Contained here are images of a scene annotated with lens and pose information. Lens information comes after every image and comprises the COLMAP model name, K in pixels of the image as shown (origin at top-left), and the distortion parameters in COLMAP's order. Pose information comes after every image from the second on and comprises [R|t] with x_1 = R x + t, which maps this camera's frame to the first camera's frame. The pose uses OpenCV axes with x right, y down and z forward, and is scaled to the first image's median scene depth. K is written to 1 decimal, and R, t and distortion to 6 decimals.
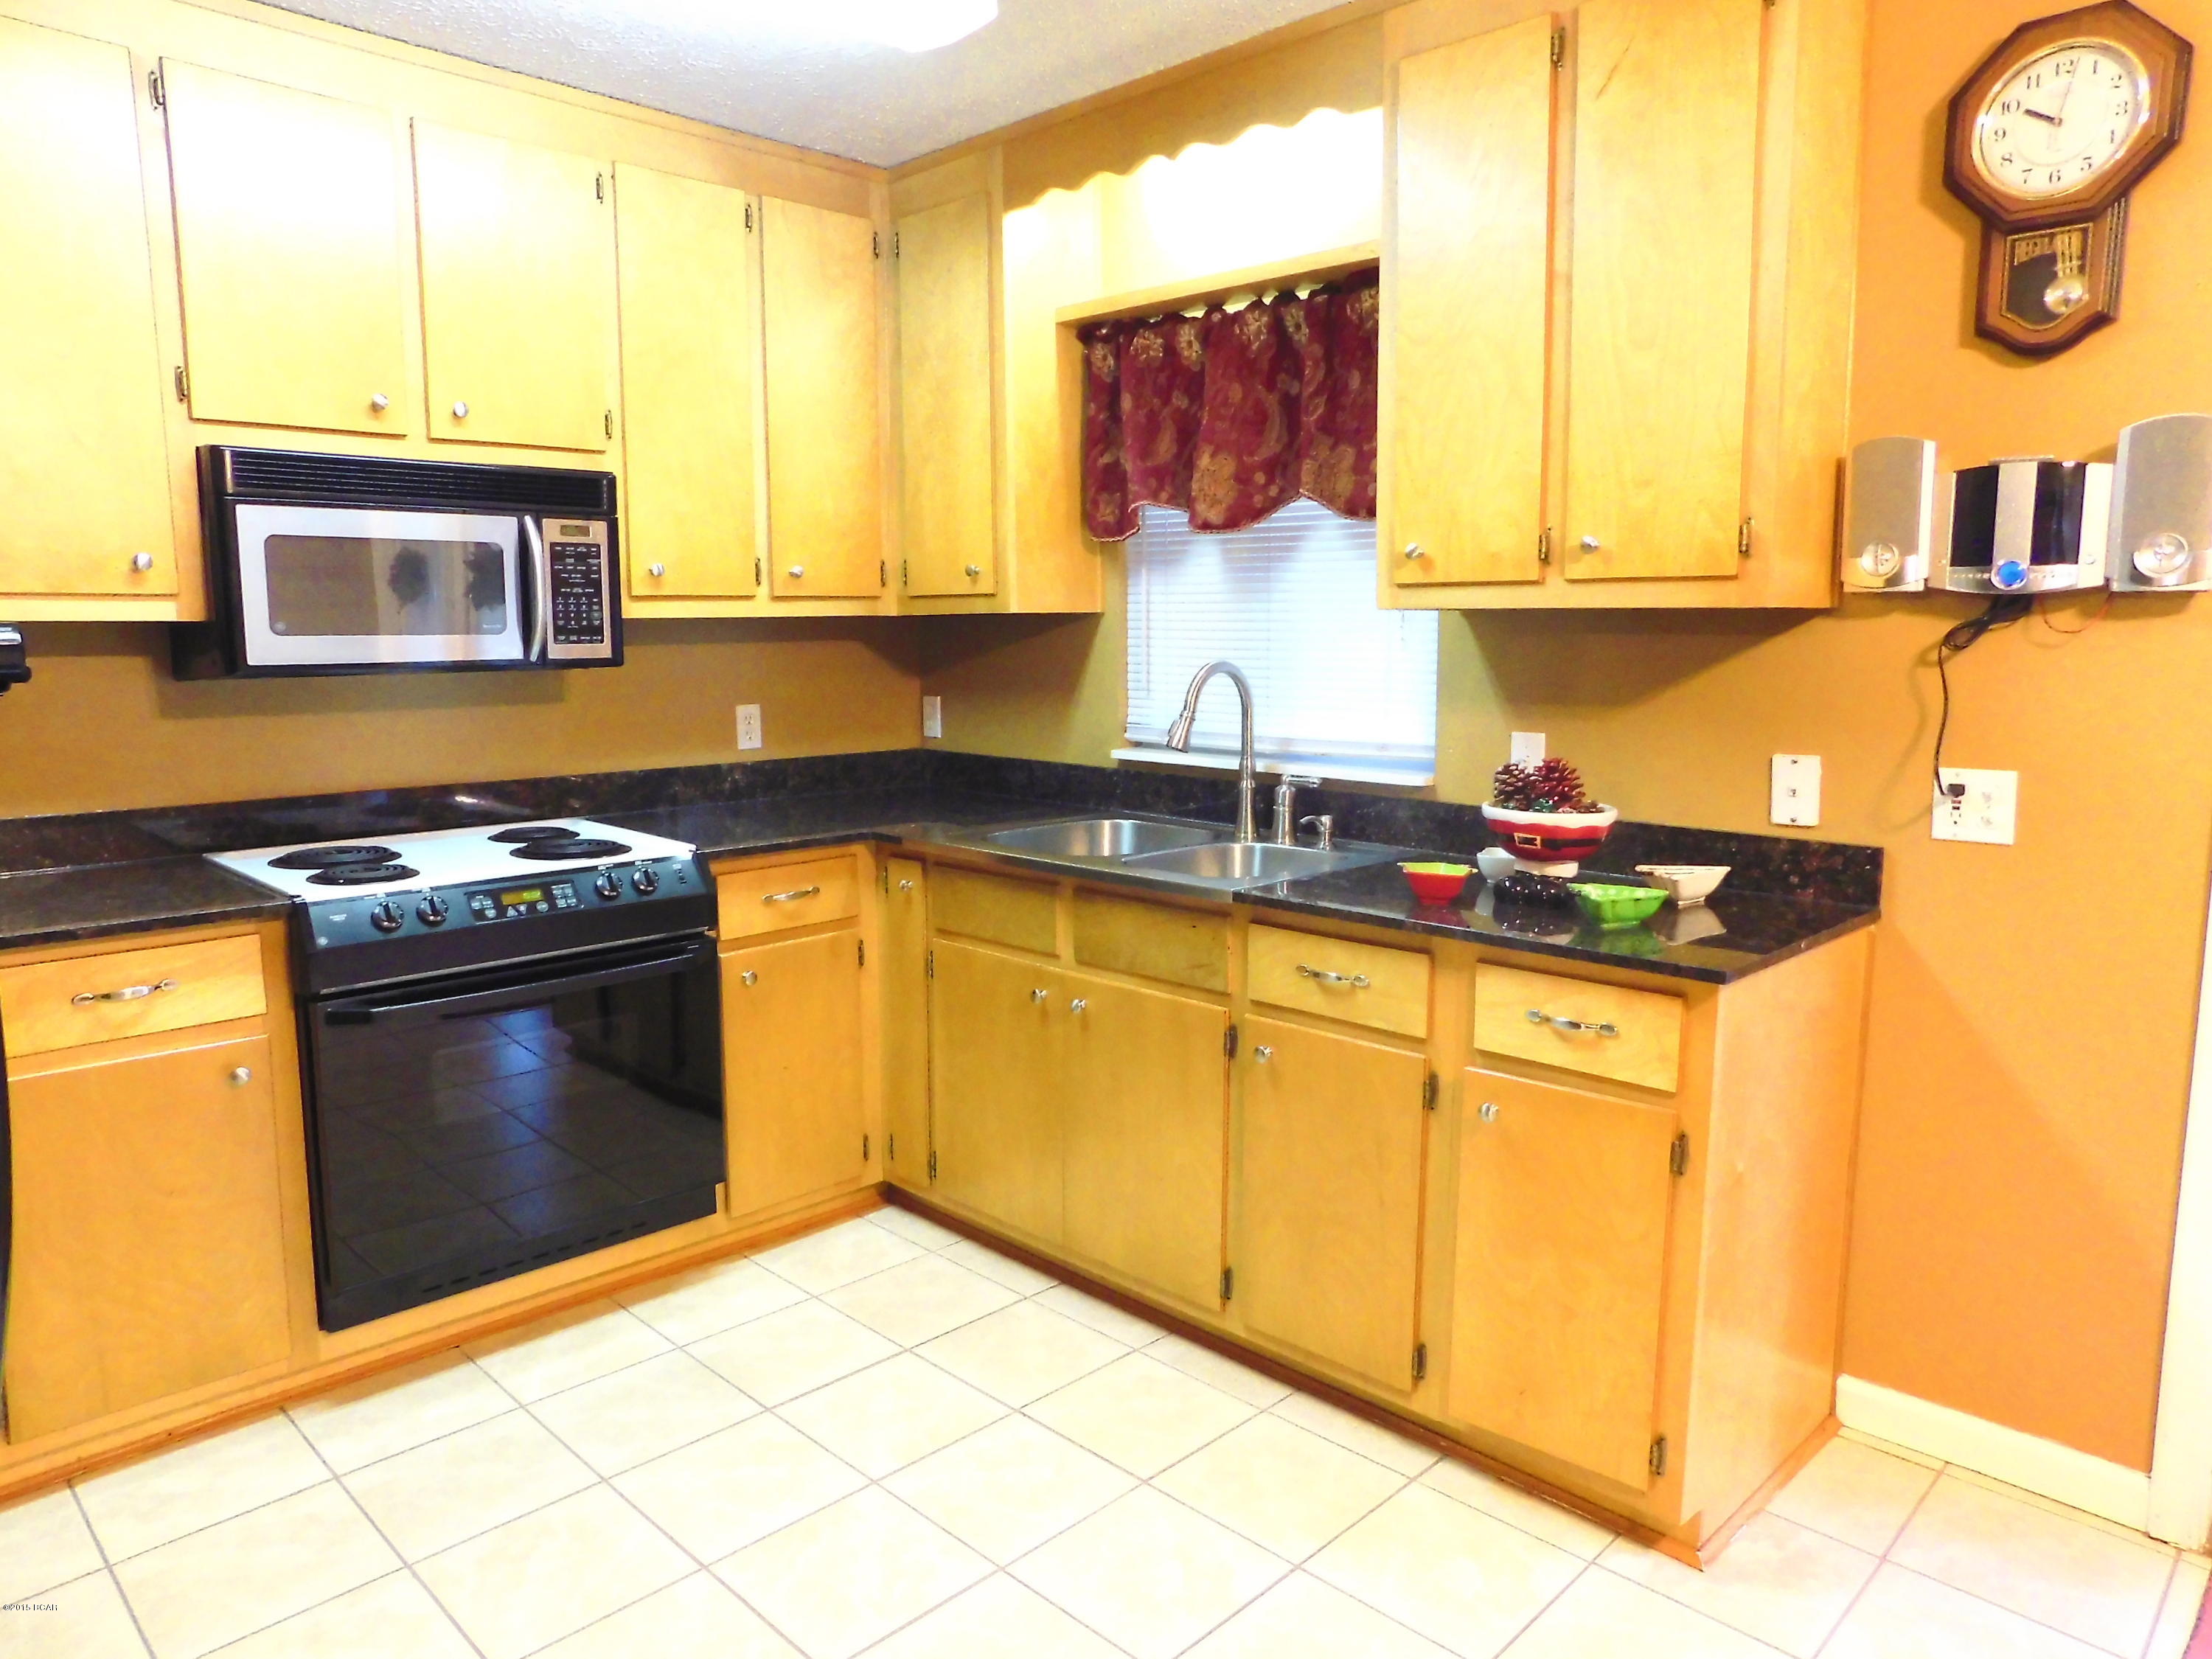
lens RADIAL K [[1456.1, 0, 1111.1], [0, 1456.1, 821.4], [0, 0, 1]] dist [-0.079628, 0.066788]
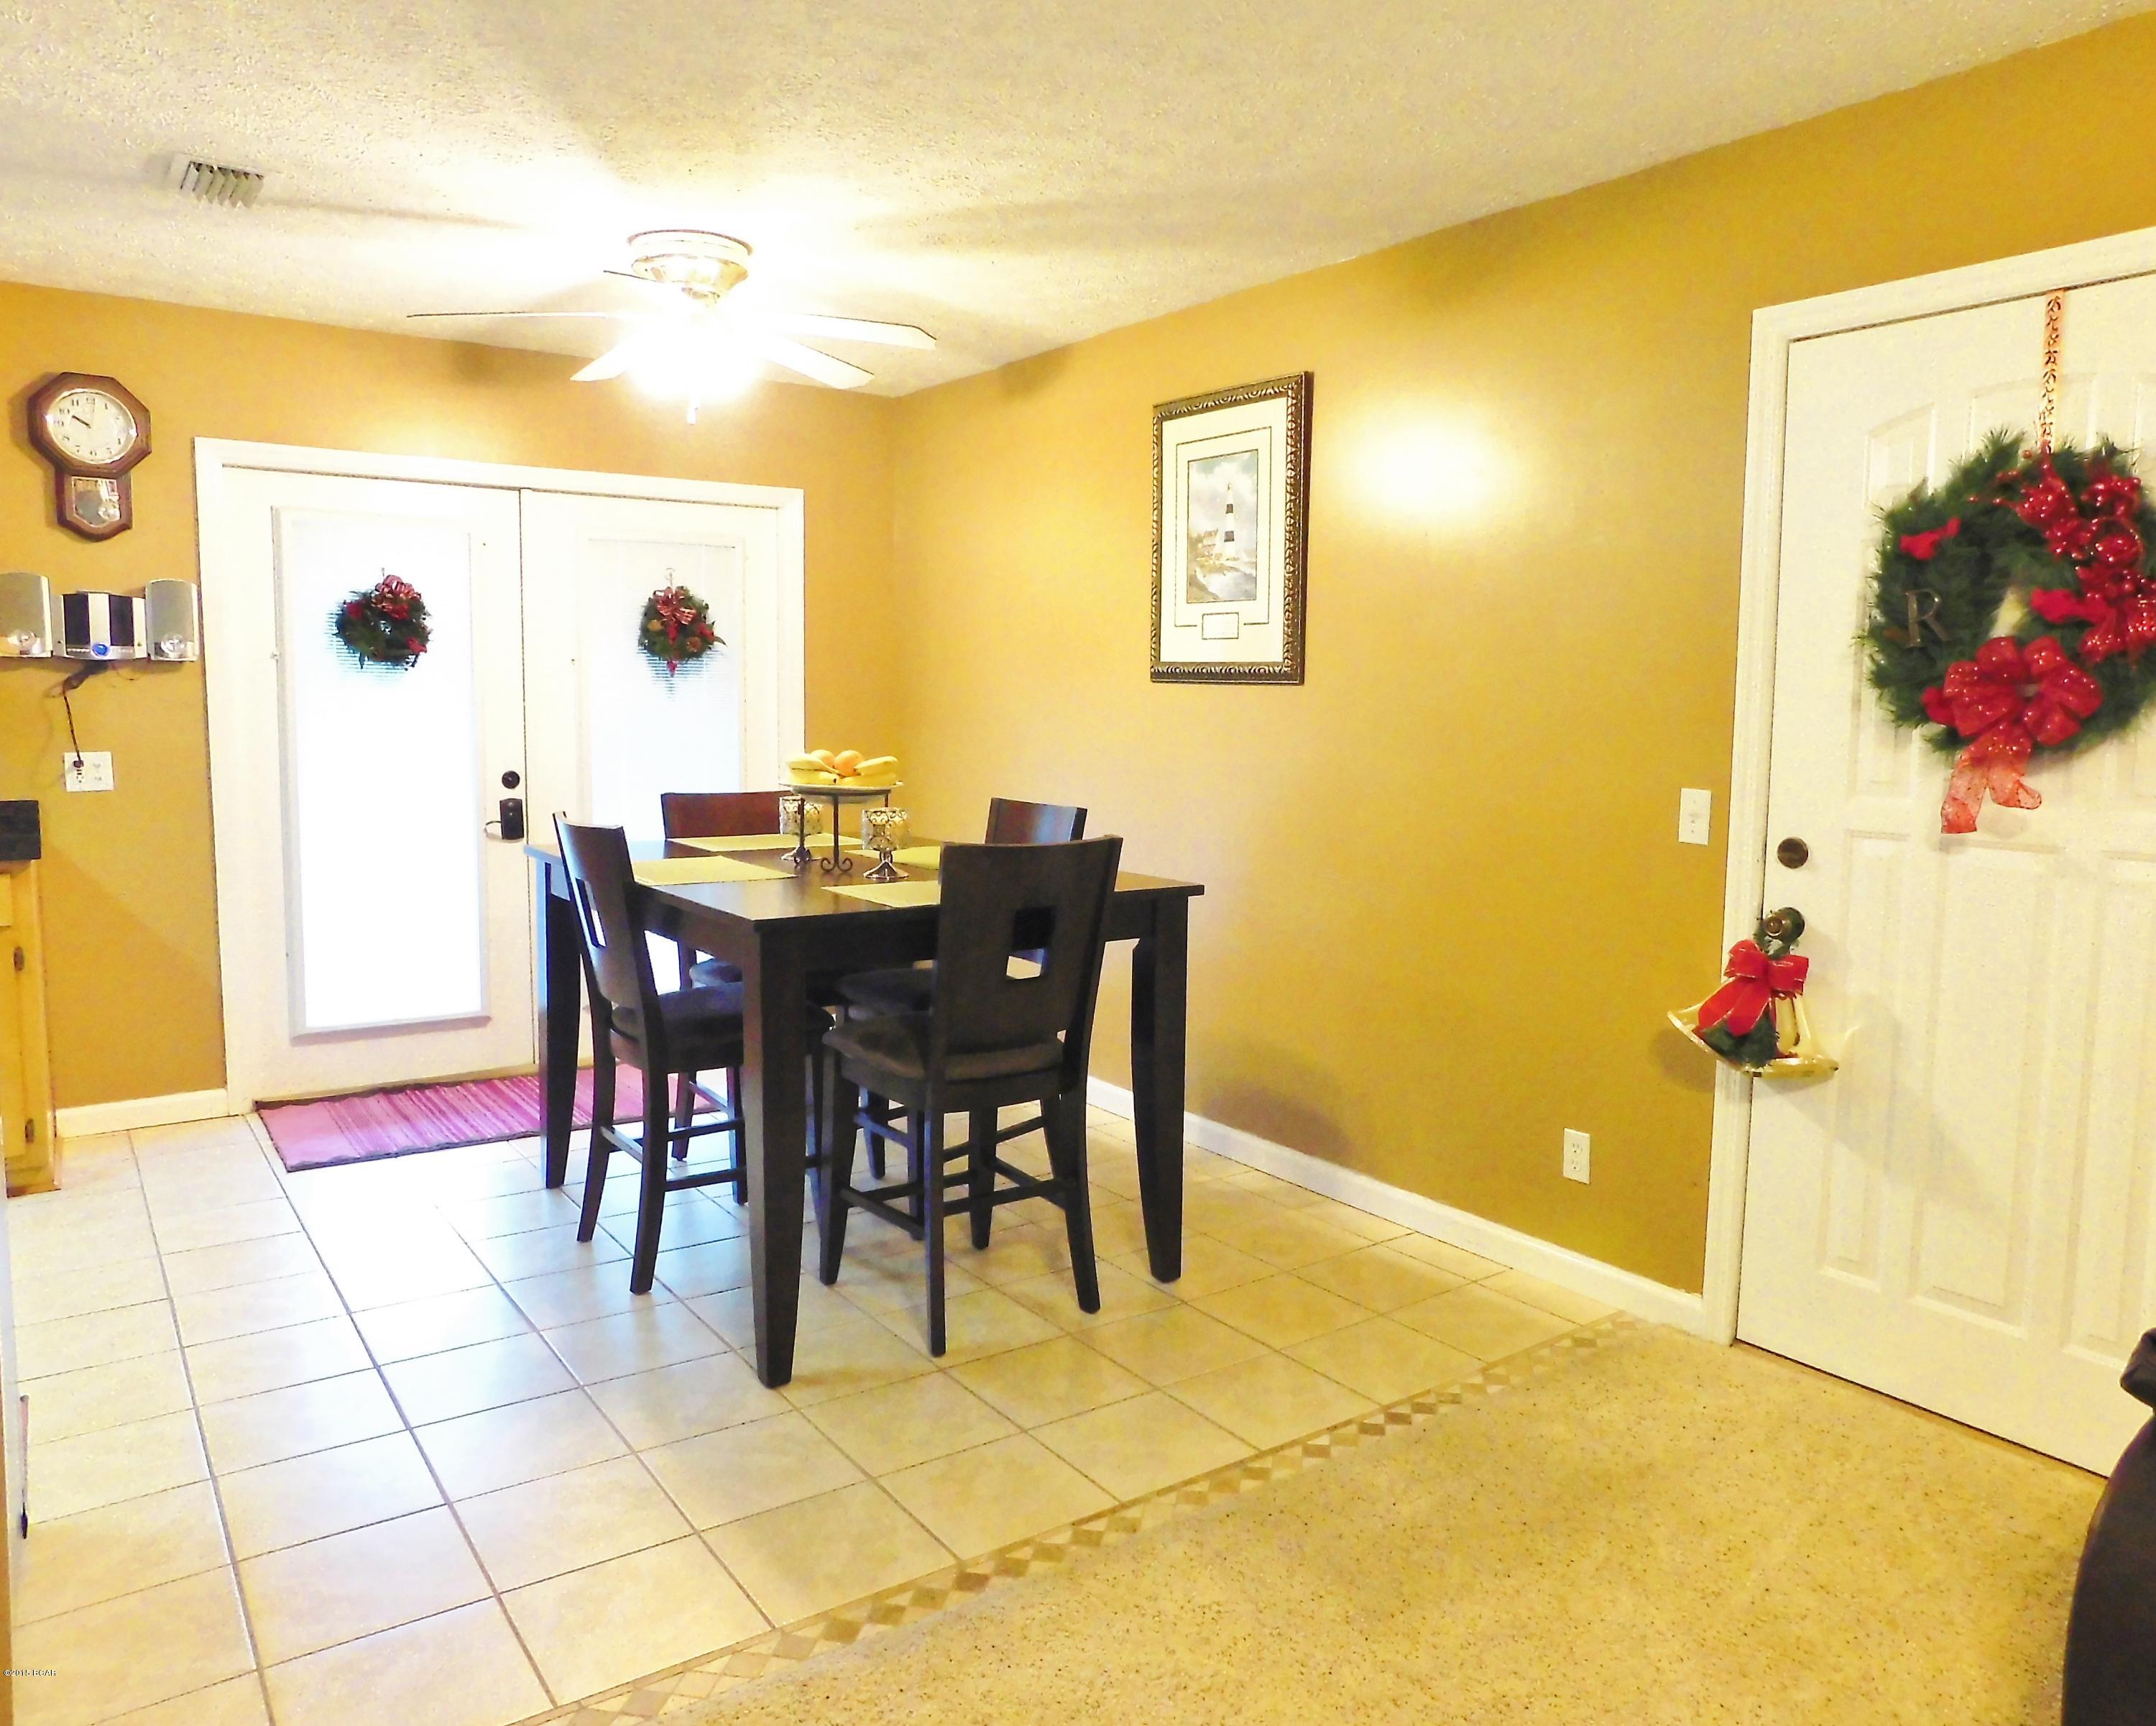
lens RADIAL K [[1514.3, 0, 1116.8], [0, 1514.3, 851.1], [0, 0, 1]] dist [-0.067949, 0.048358]
pose [[0.158390, -0.097329, 0.982568, -0.861756], [0.121001, 0.989542, 0.078515, 0.080648], [-0.979934, 0.106455, 0.168511, -0.502807]]
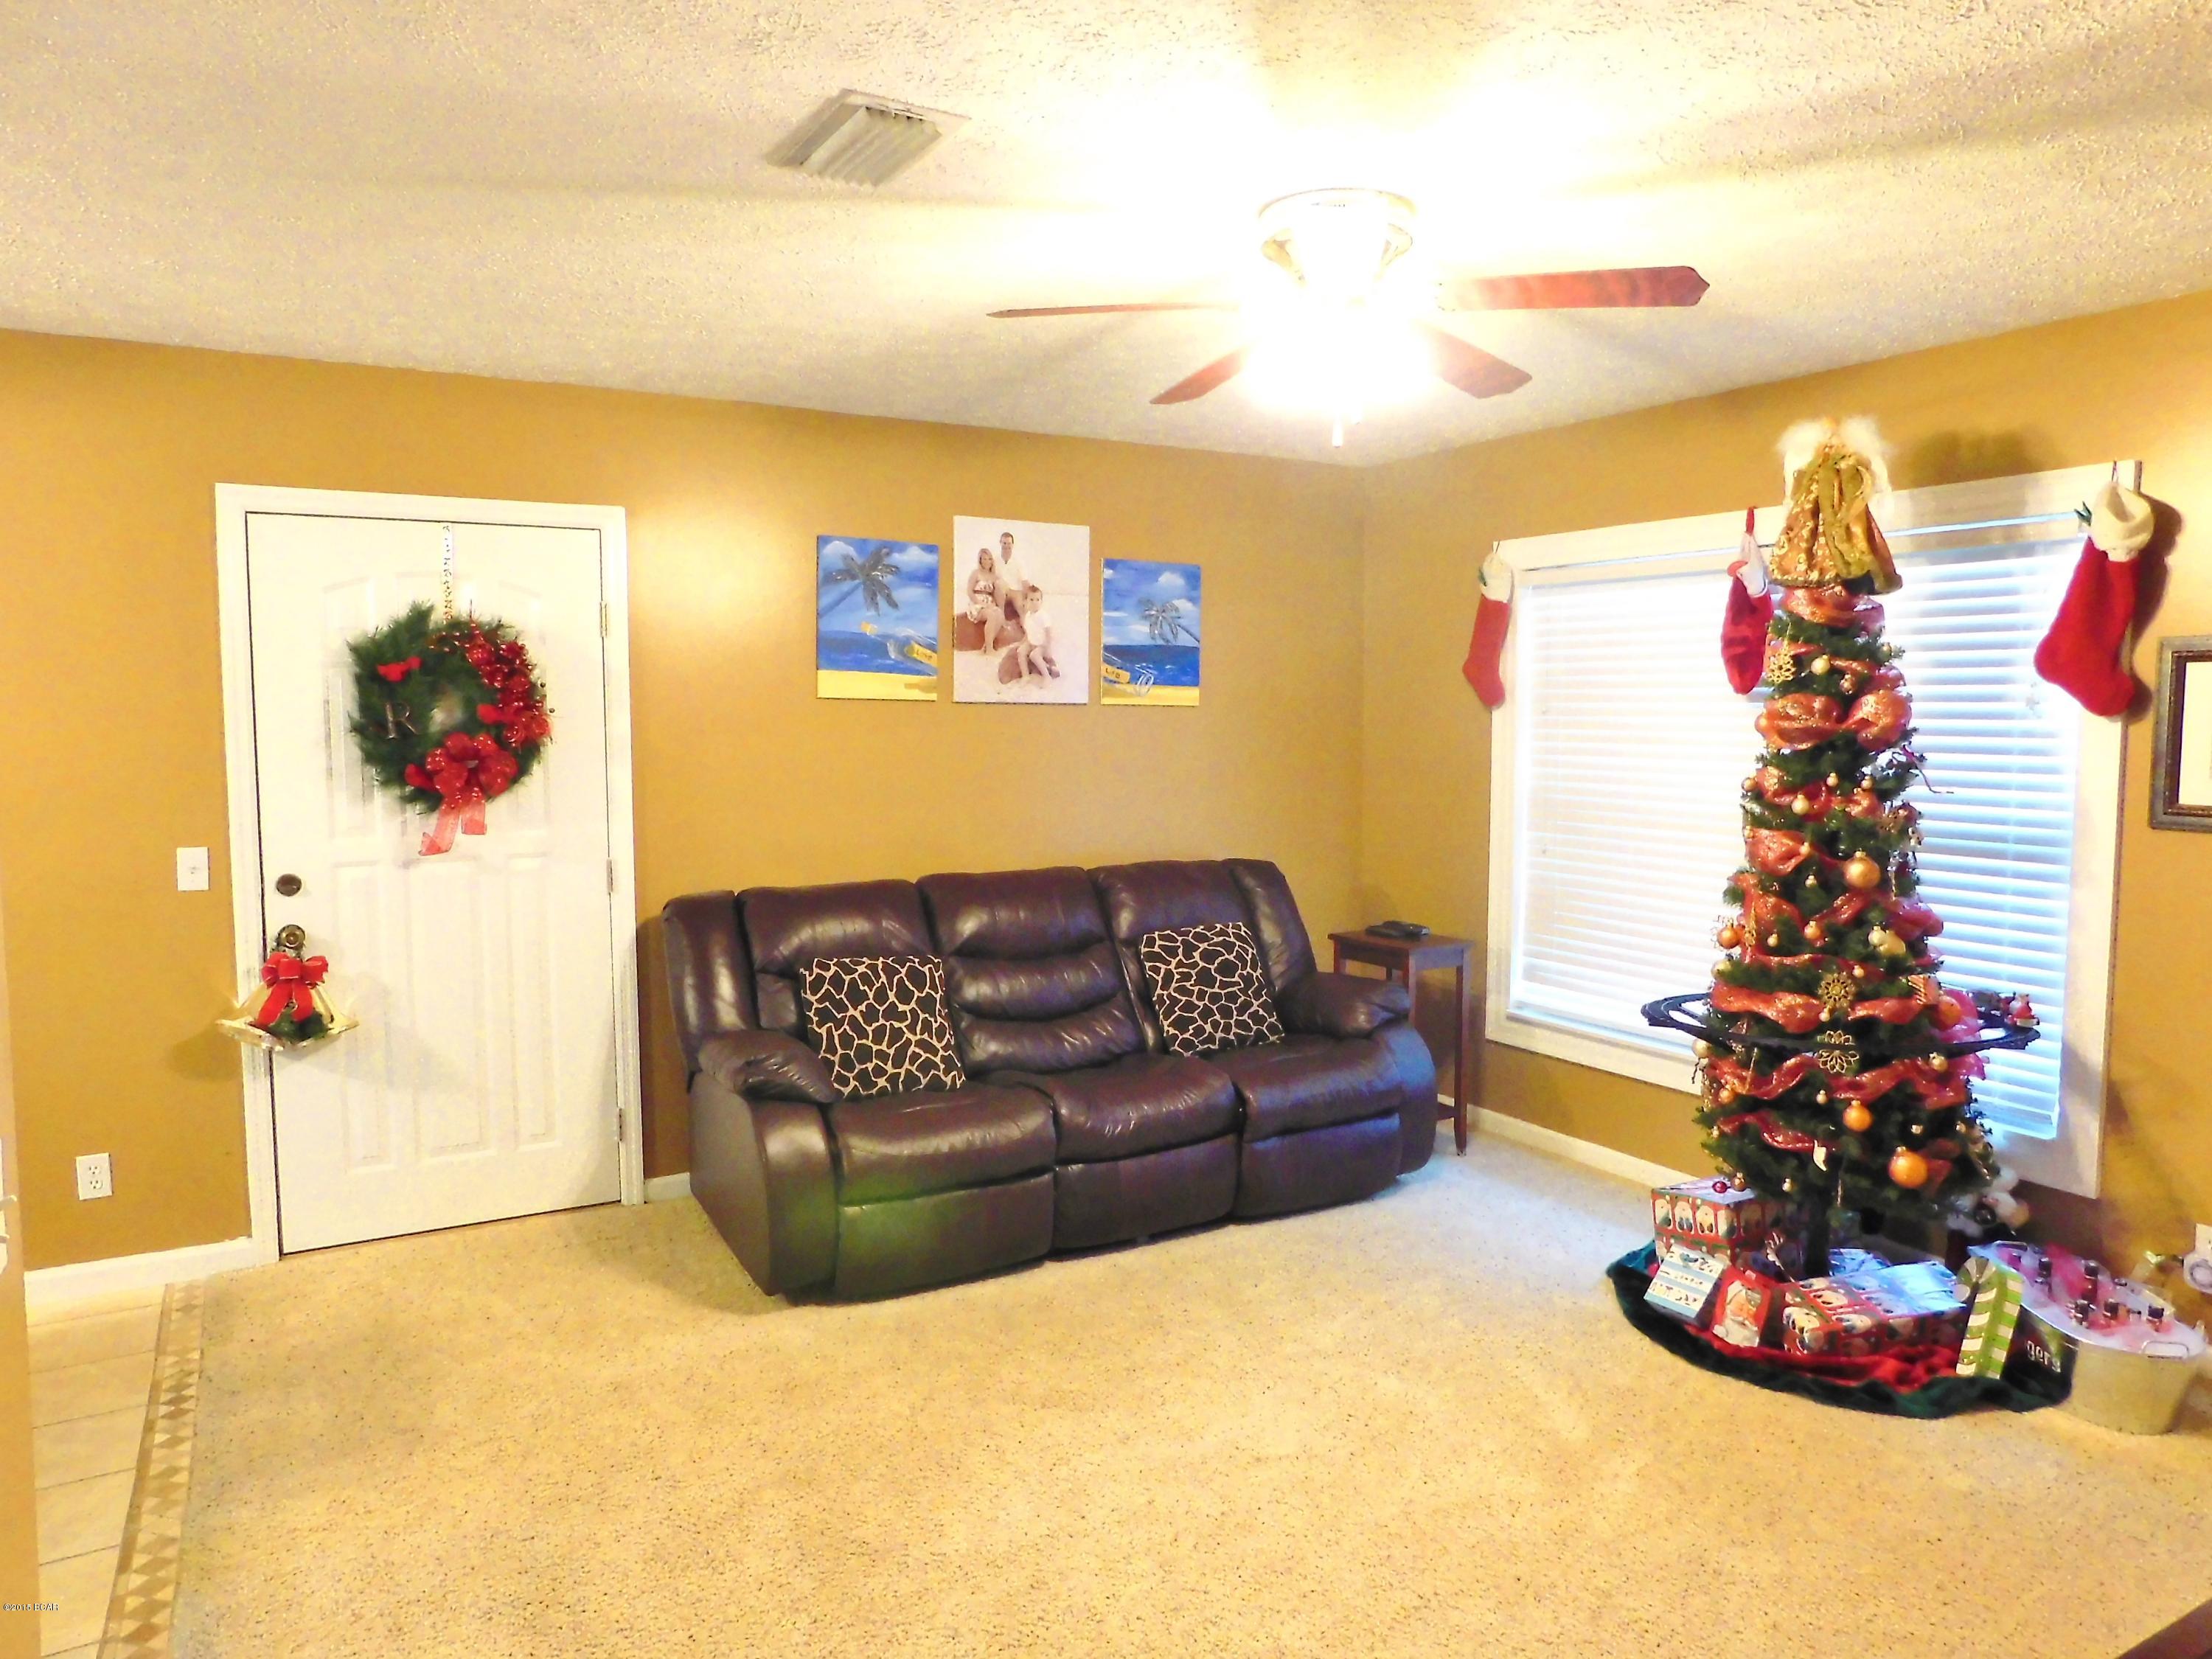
lens RADIAL K [[1456.1, 0, 1111.1], [0, 1456.1, 821.4], [0, 0, 1]] dist [-0.079628, 0.066788]
pose [[-0.965020, -0.016813, 0.261637, -0.882227], [0.038994, 0.977637, 0.206650, -0.089032], [-0.259261, 0.209624, -0.942784, 0.274926]]
